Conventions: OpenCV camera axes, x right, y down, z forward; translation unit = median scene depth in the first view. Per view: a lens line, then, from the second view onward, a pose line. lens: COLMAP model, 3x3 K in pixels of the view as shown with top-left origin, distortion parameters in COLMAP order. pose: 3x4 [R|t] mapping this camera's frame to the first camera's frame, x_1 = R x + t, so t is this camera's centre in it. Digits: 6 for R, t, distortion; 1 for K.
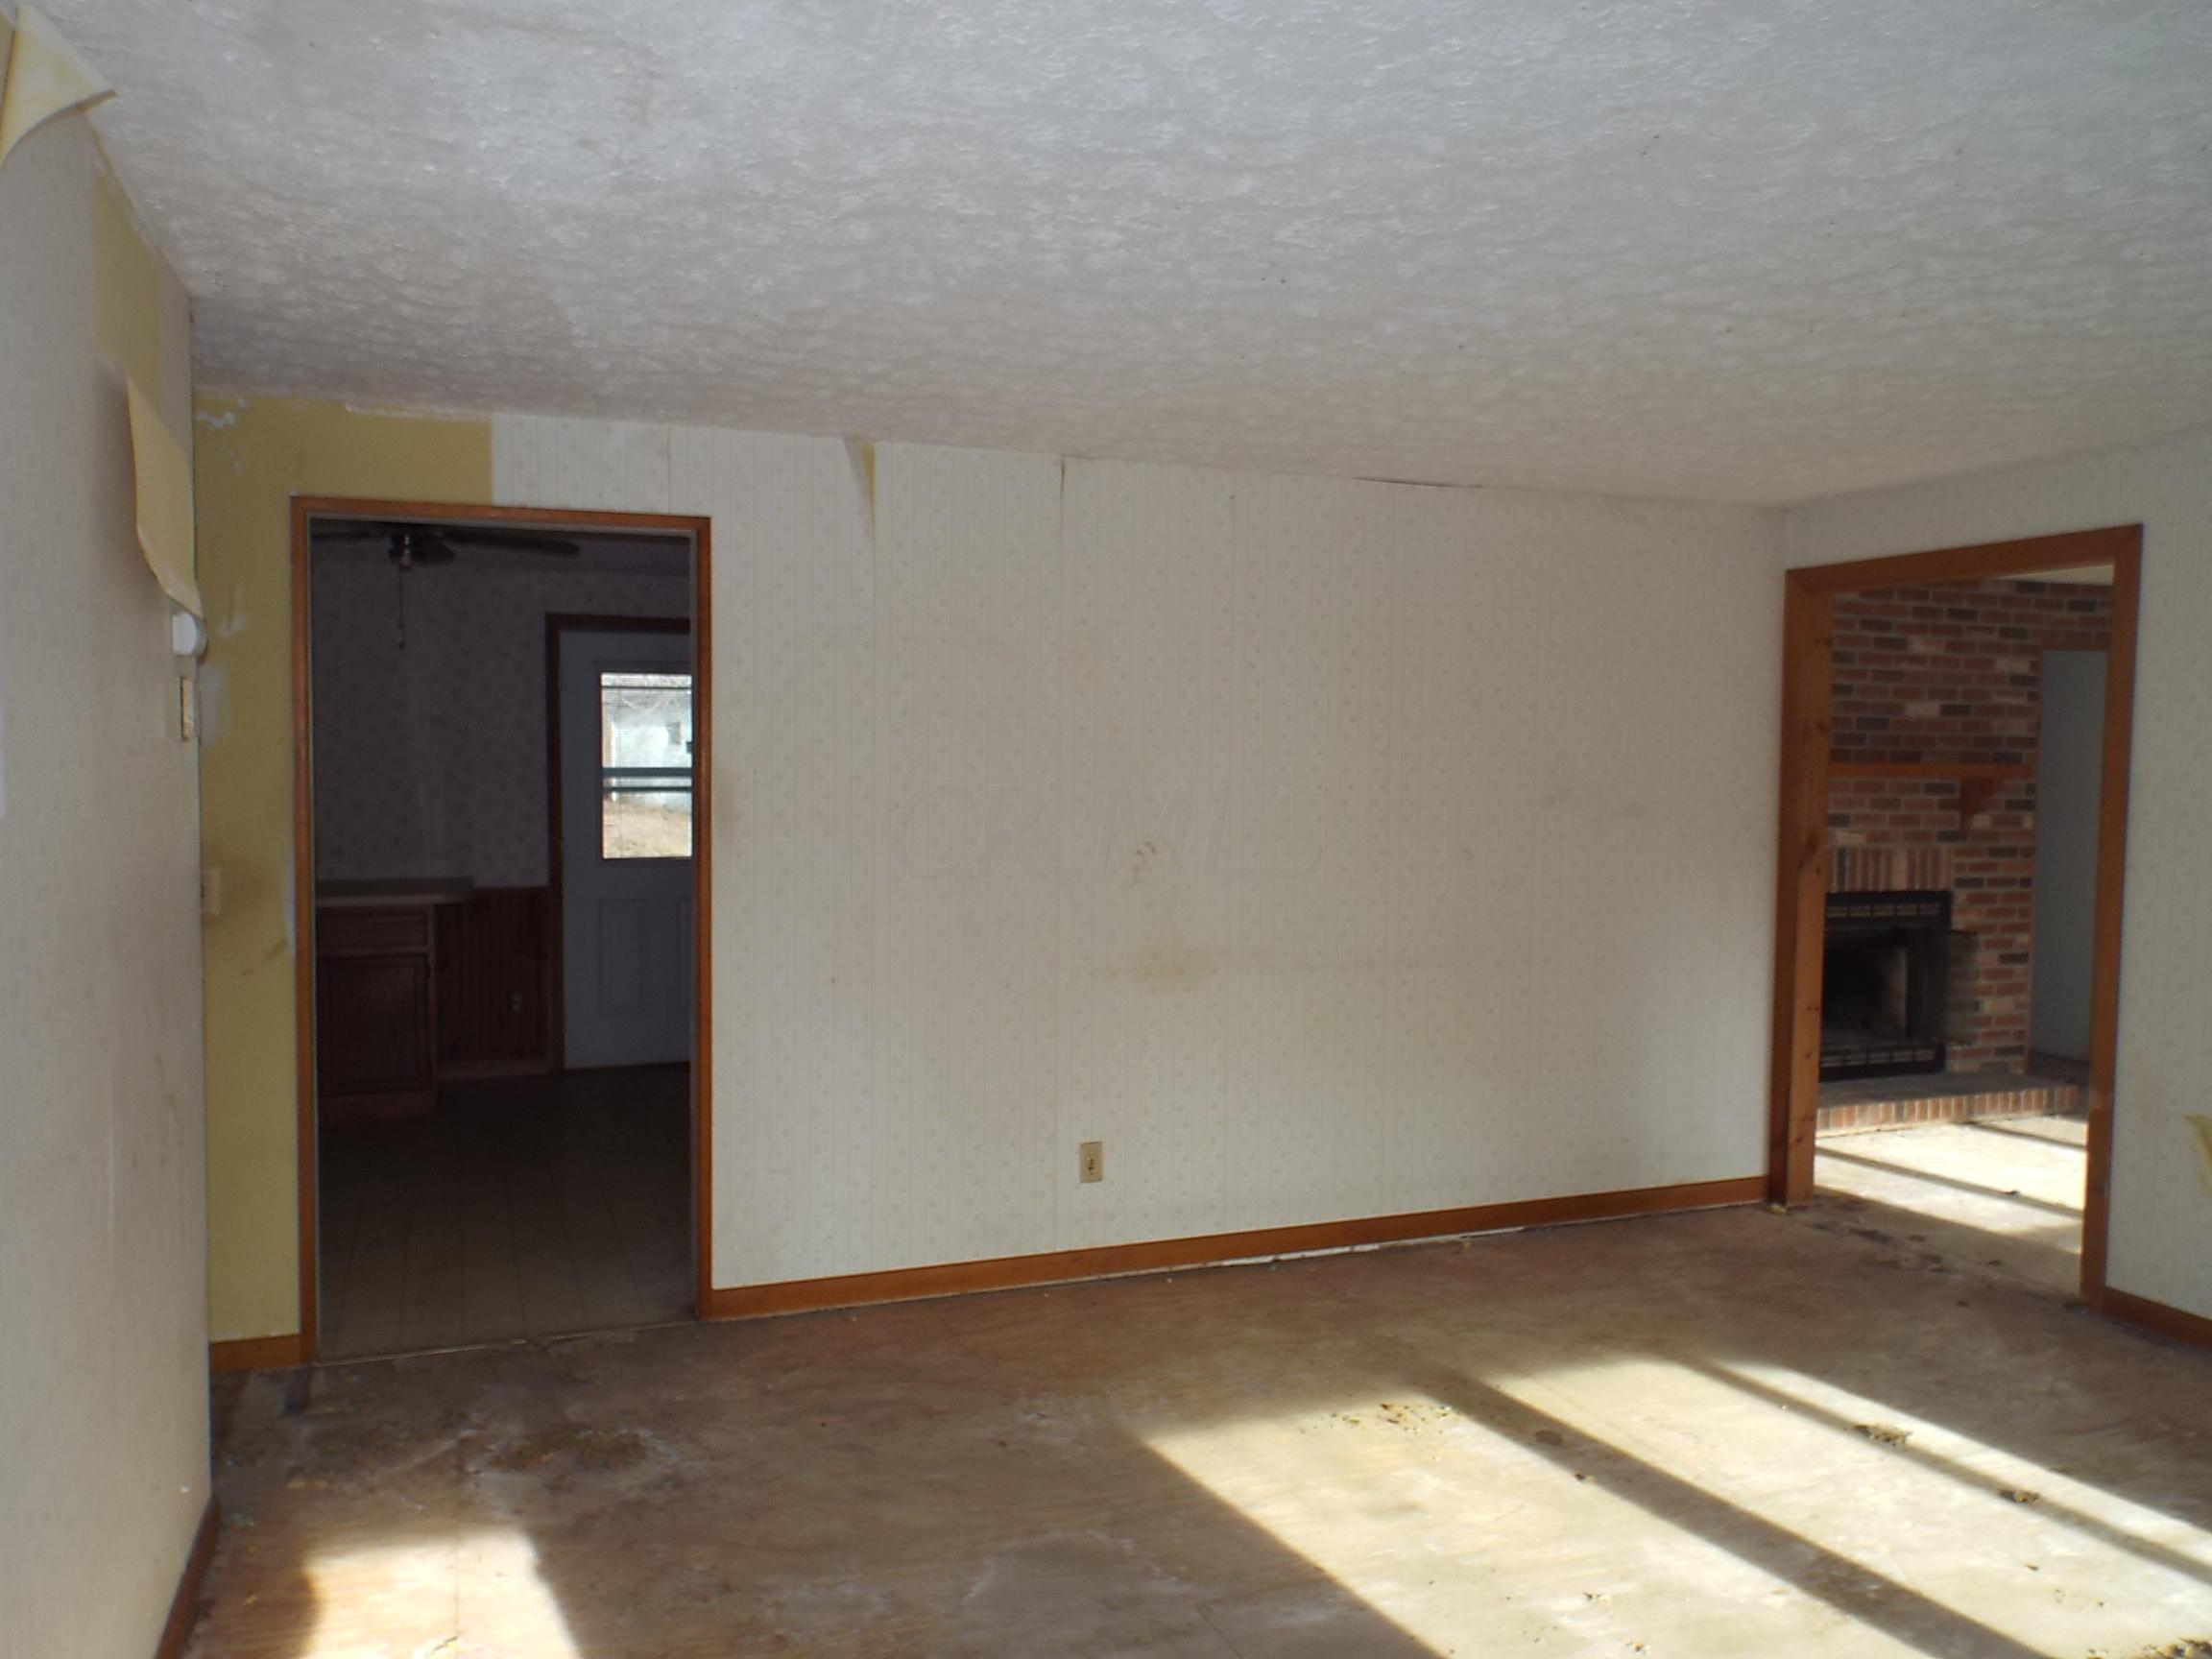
lens RADIAL K [[1649.0, 0, 1103.0], [0, 1649.0, 821.8], [0, 0, 1]] dist [-0.004072, -0.023316]
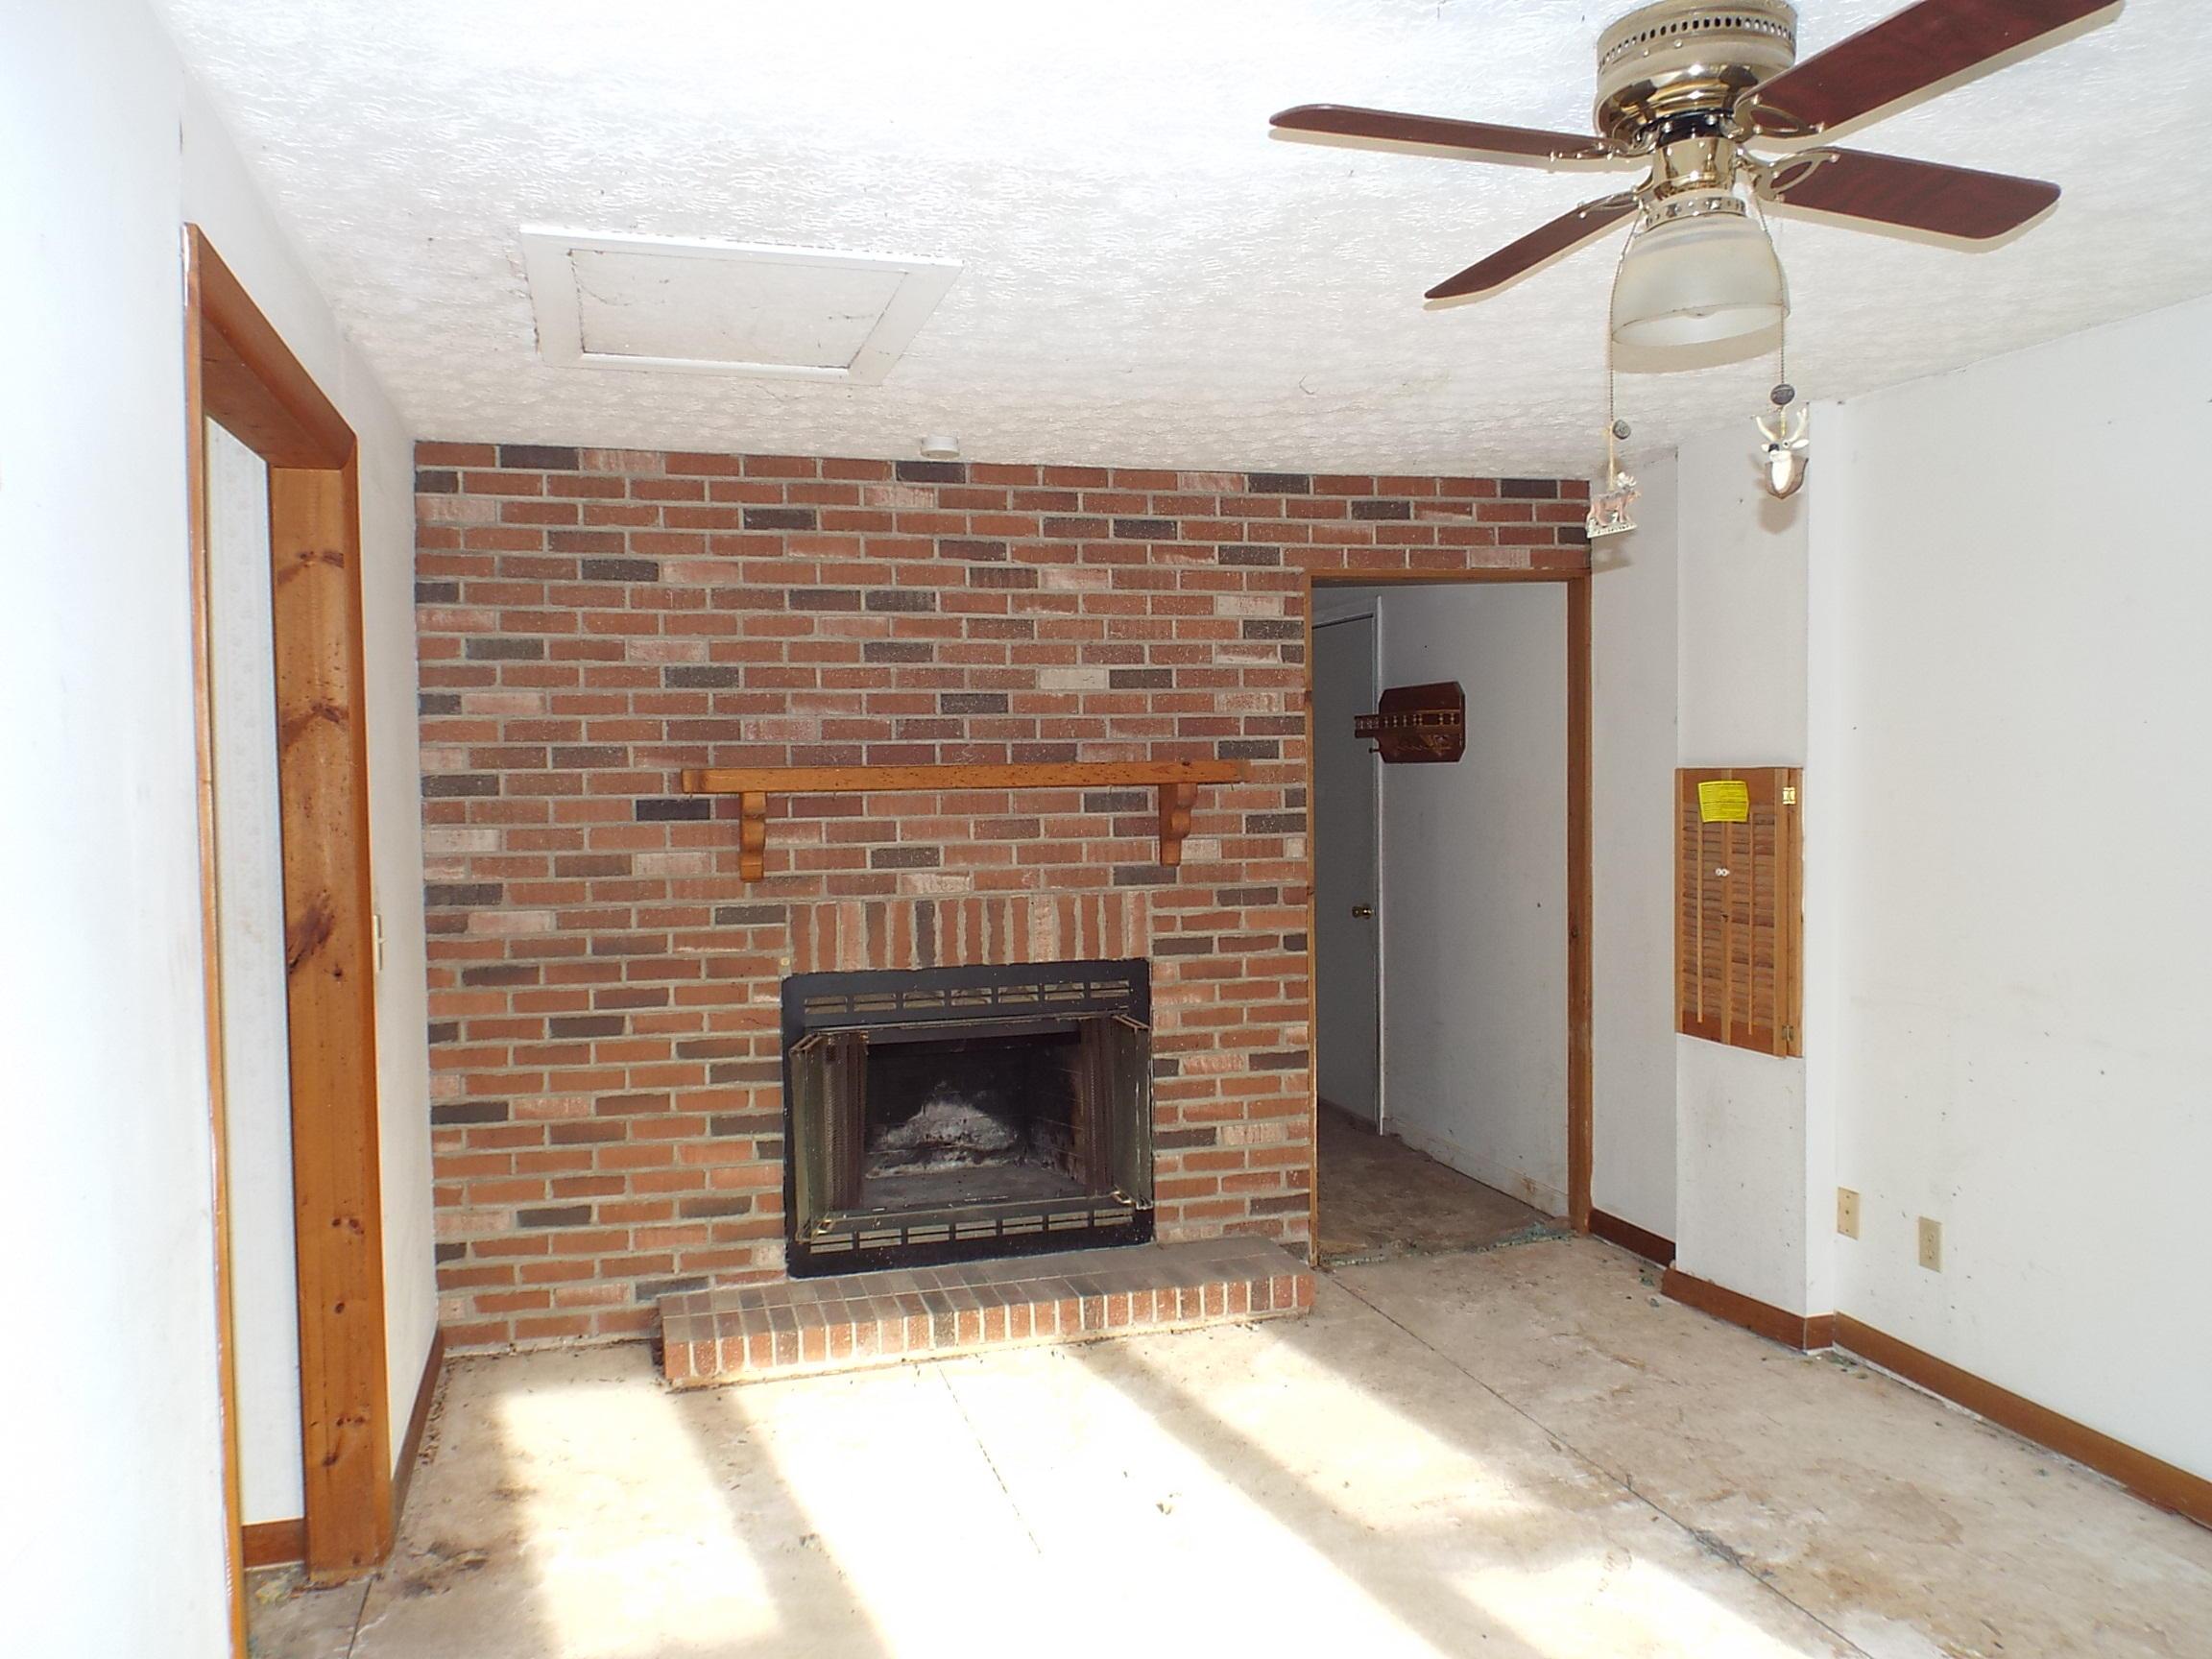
lens RADIAL K [[1649.0, 0, 1106.9], [0, 1649.0, 825.1], [0, 0, 1]] dist [-0.004072, -0.023316]
pose [[0.995709, -0.026340, -0.088714, 0.559242], [0.025890, 0.999646, -0.006210, -0.007181], [0.088847, 0.003886, 0.996038, 0.356979]]
